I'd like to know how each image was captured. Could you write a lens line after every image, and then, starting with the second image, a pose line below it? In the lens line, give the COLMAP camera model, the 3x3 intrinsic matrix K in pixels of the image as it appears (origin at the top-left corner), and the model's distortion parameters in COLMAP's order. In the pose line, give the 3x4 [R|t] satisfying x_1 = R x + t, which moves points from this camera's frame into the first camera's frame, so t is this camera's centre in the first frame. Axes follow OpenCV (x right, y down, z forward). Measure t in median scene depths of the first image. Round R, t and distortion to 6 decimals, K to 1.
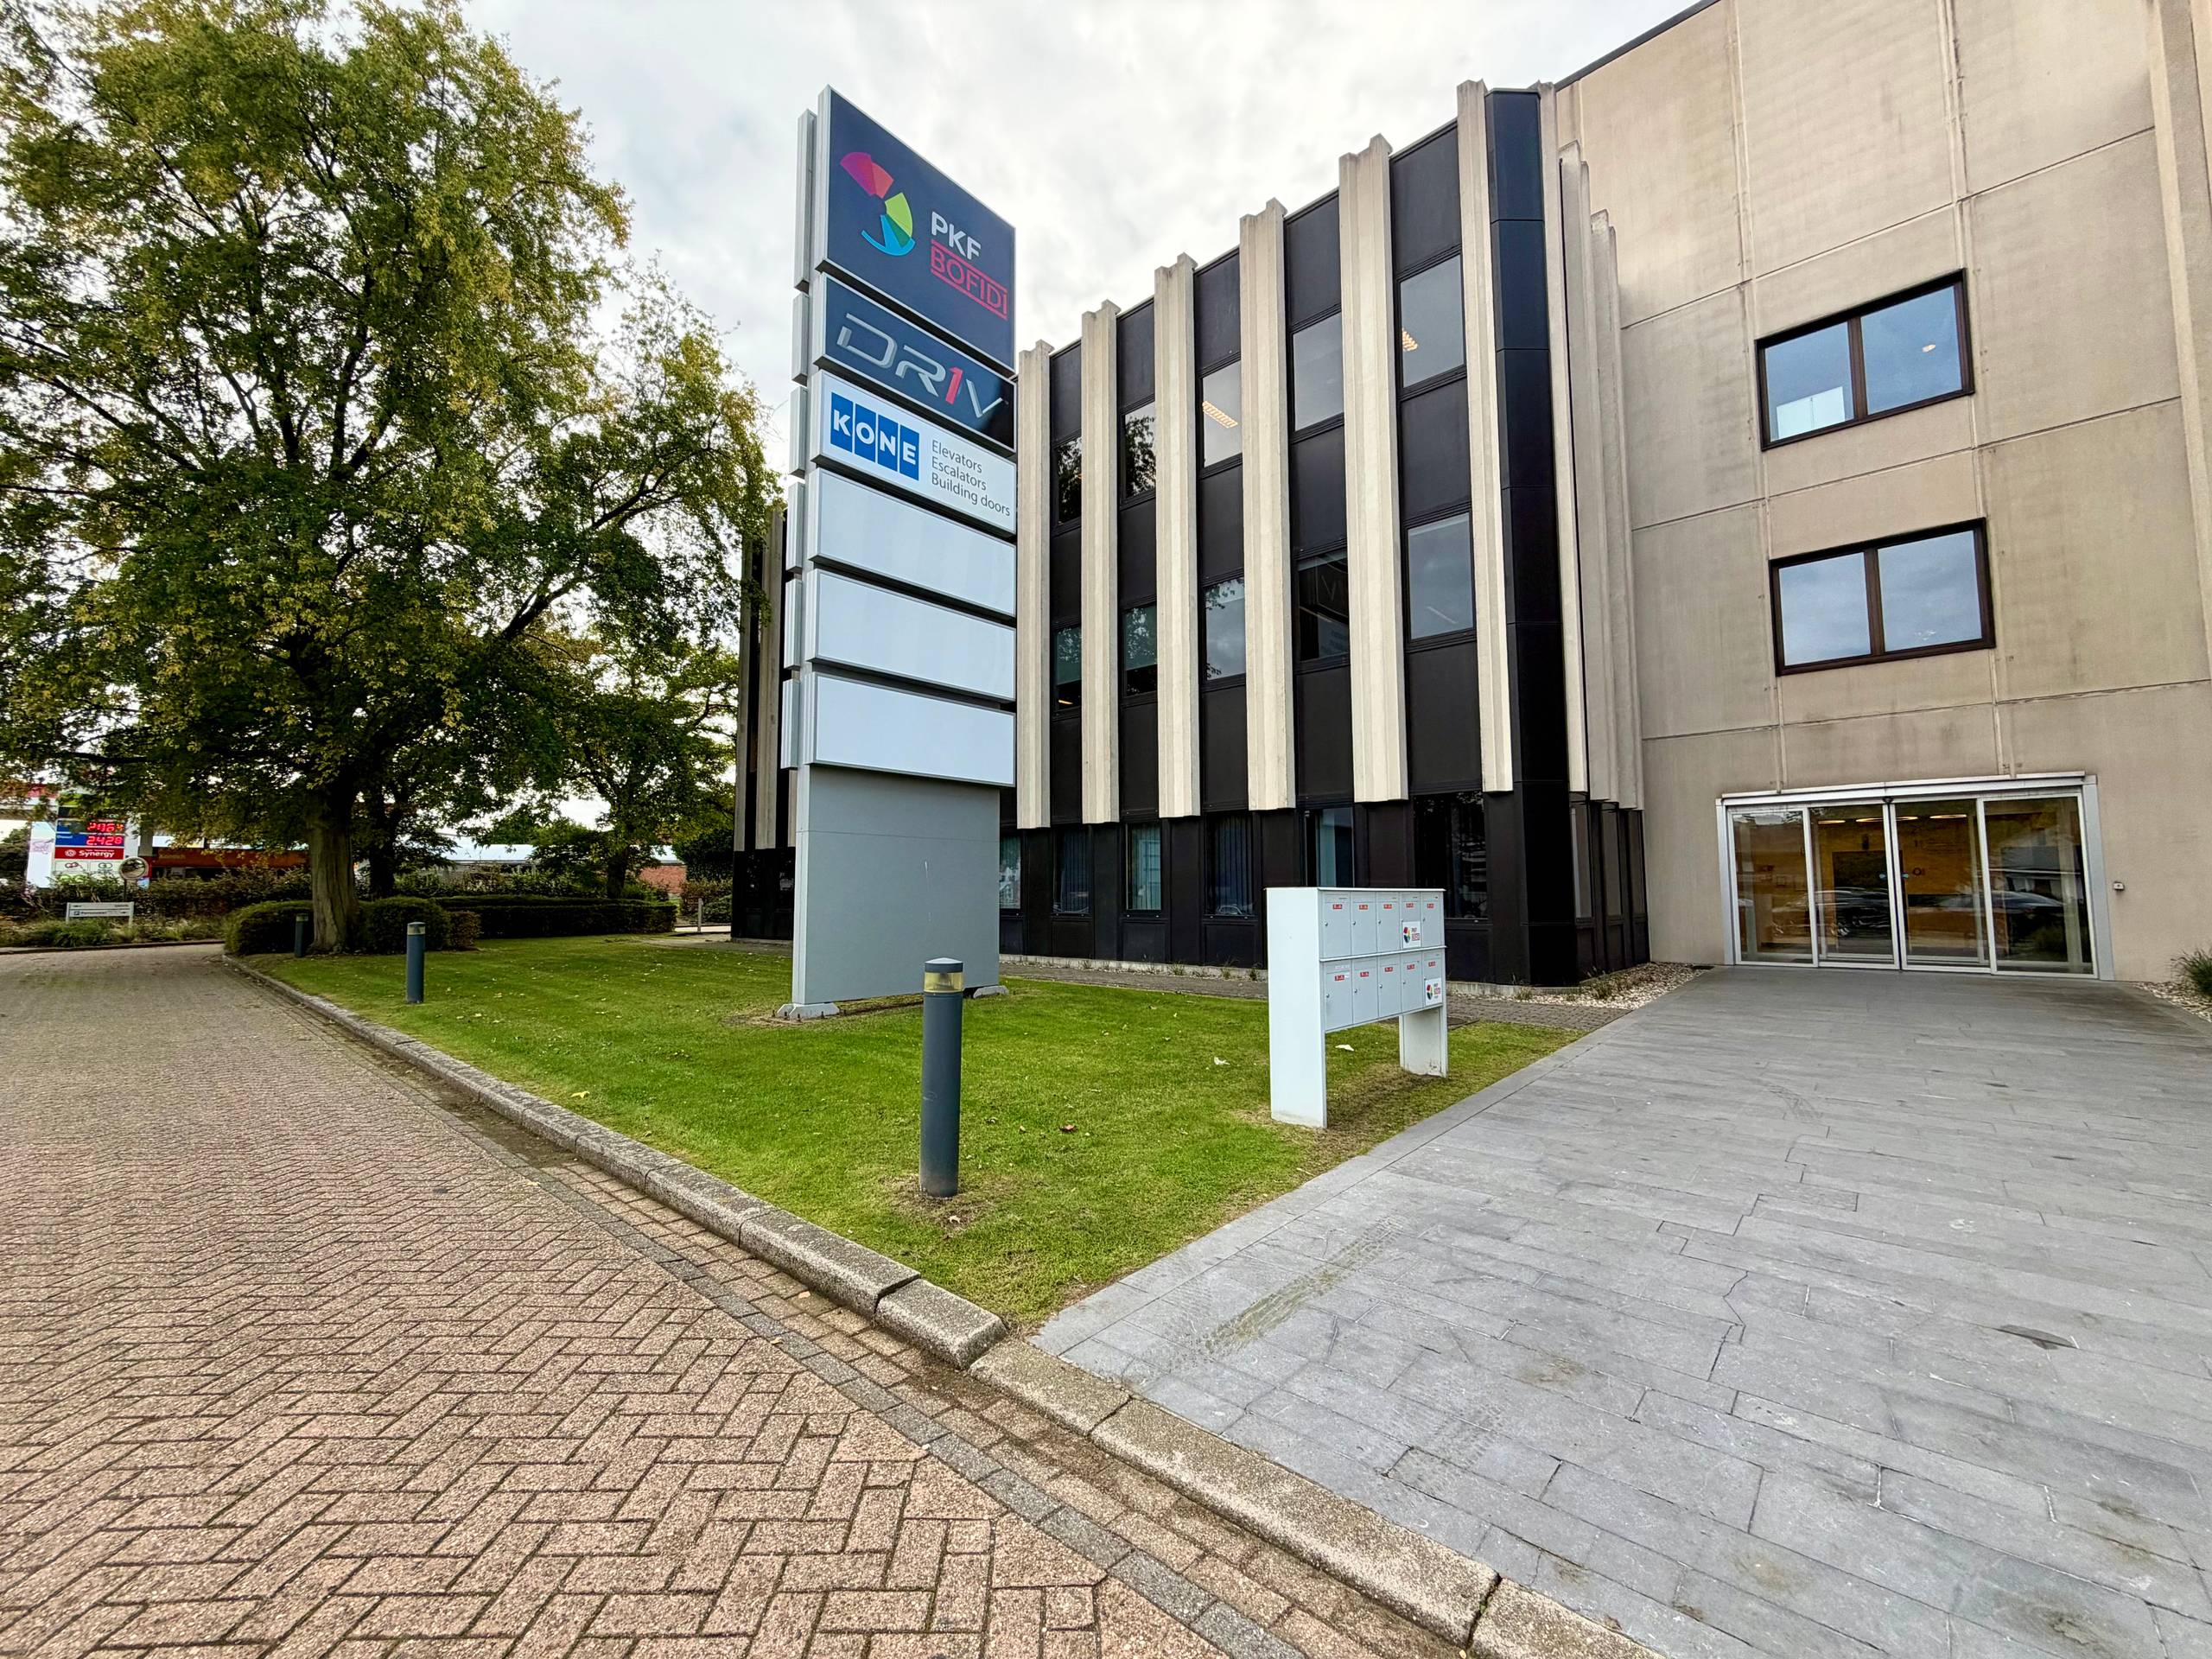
lens RADIAL K [[877.5, 0, 1107.4], [0, 877.5, 831.5], [0, 0, 1]] dist [0.001754, -0.000549]
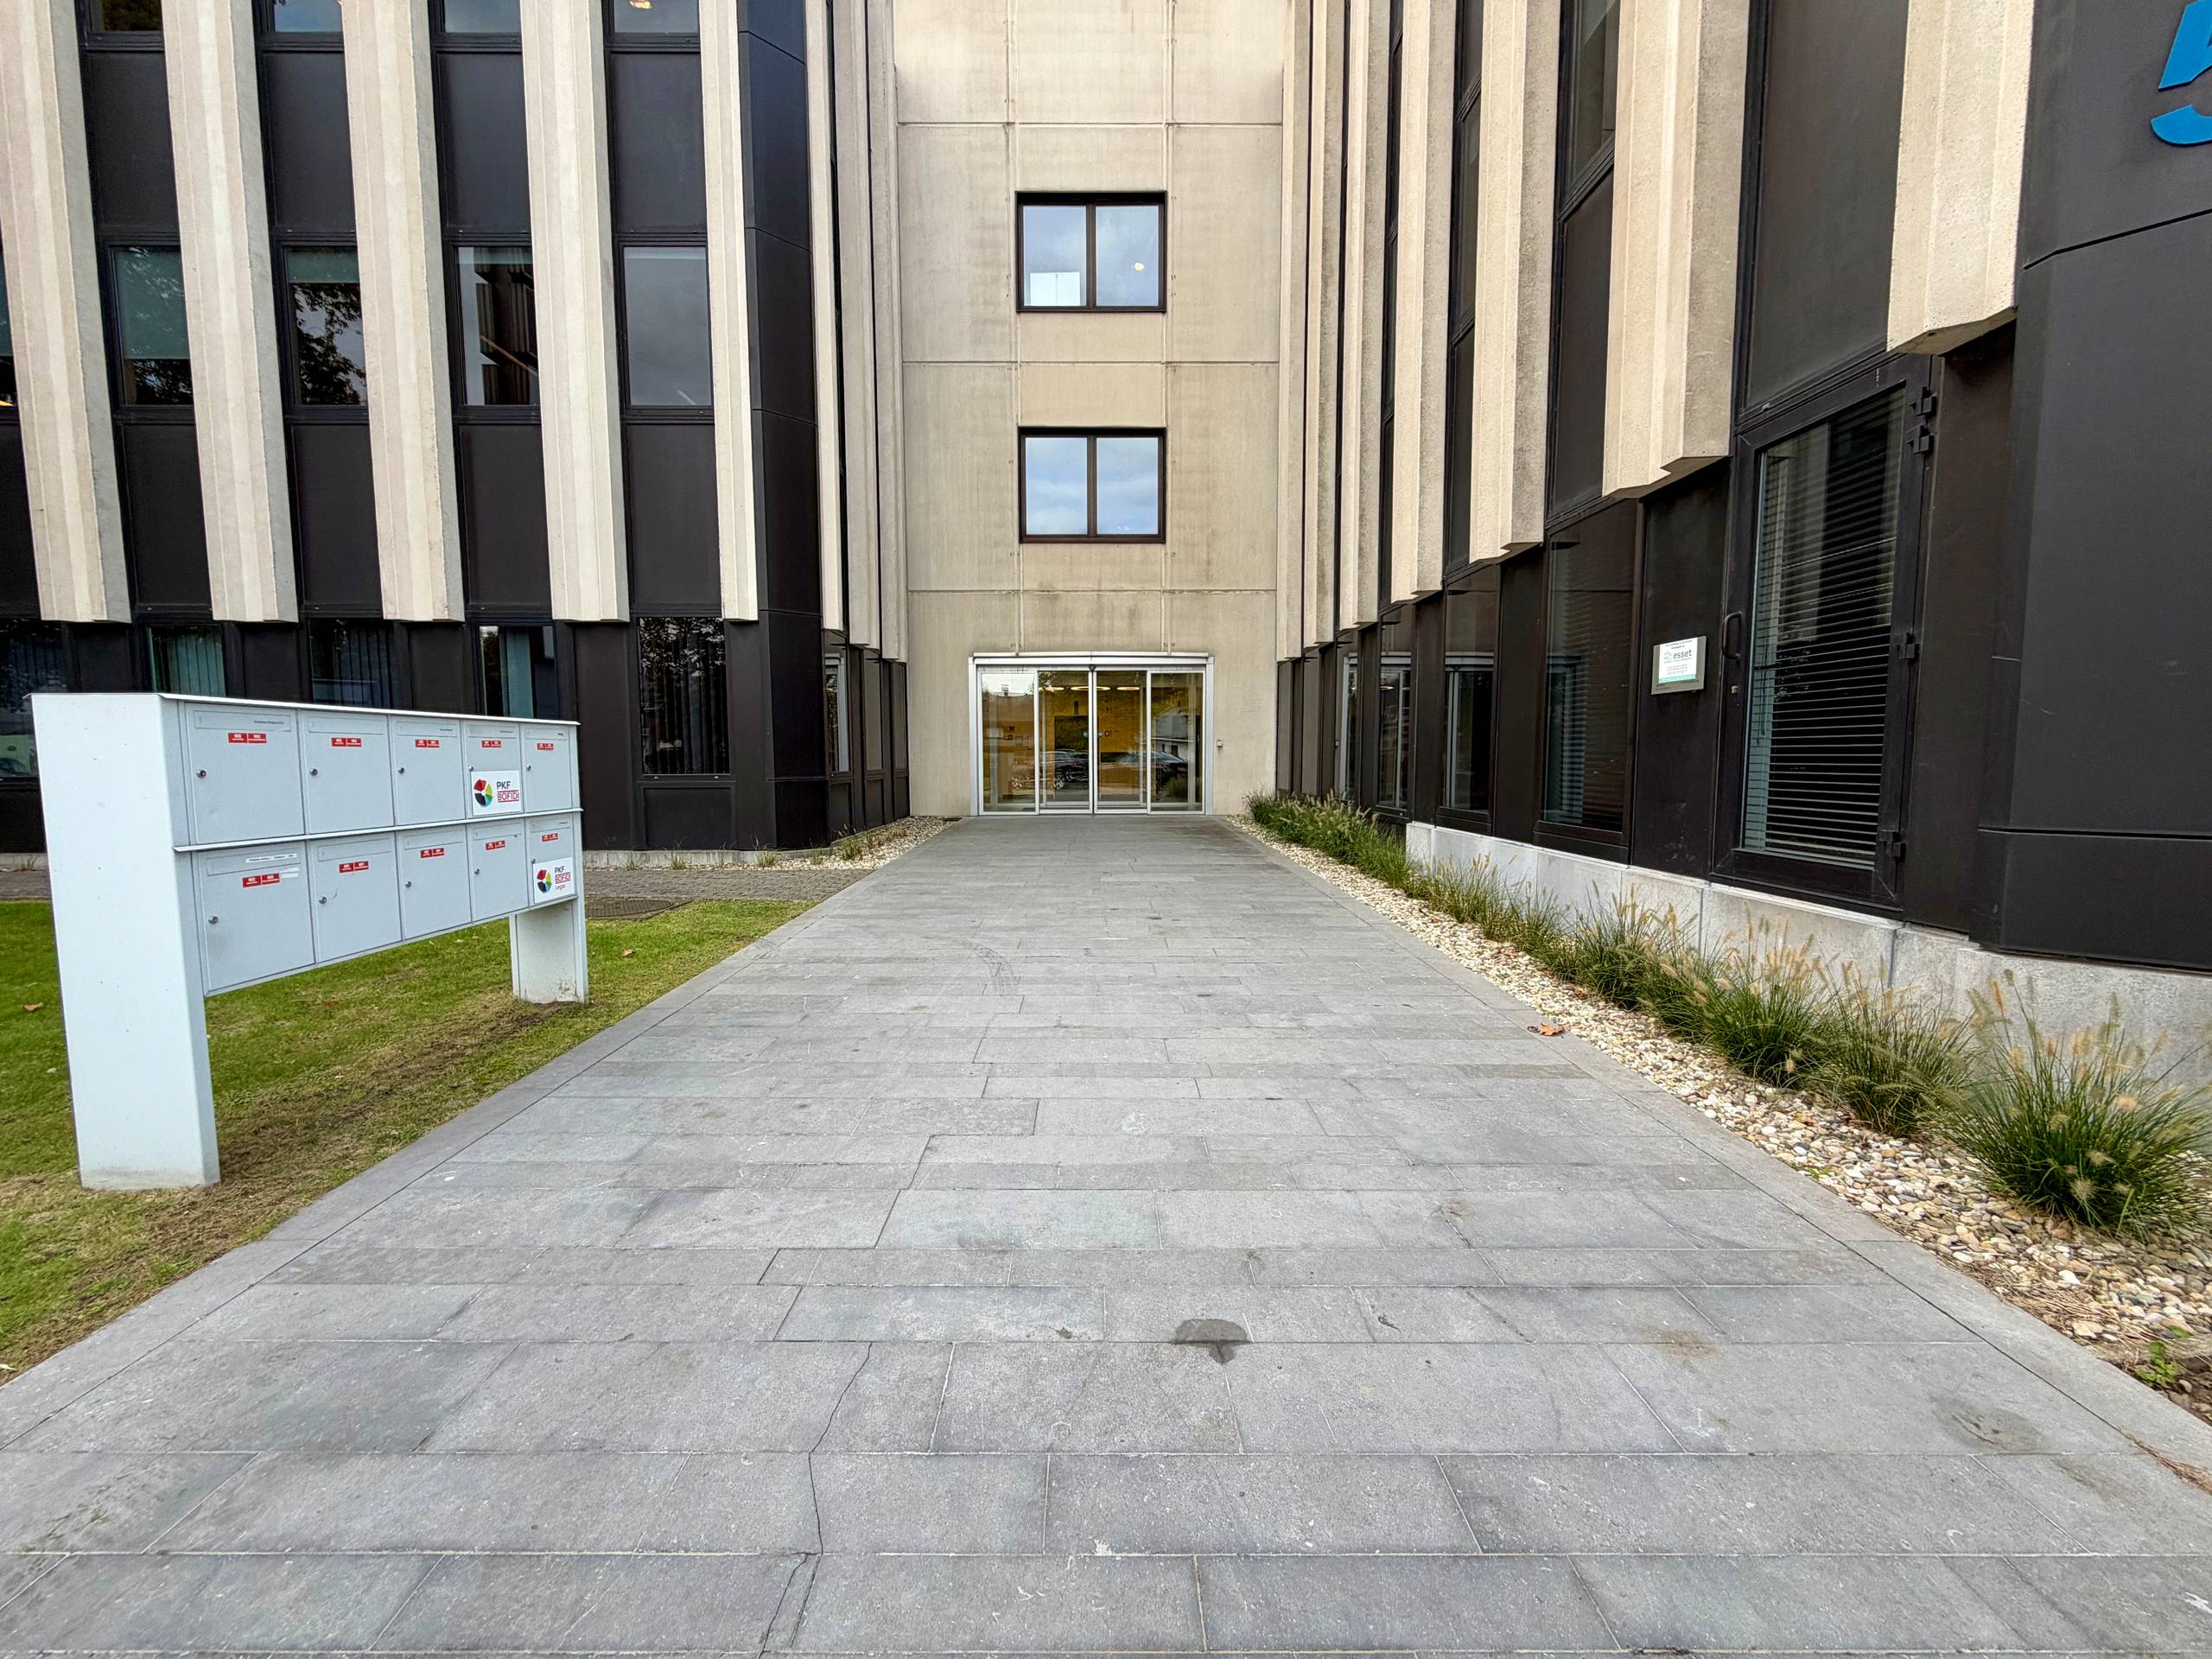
lens RADIAL K [[877.5, 0, 1088.3], [0, 877.5, 829.6], [0, 0, 1]] dist [0.001754, -0.000549]
pose [[0.748953, -0.053587, 0.660453, 0.122542], [-0.048433, 0.989631, 0.135218, 0.019945], [-0.660851, -0.133260, 0.738592, 0.135563]]
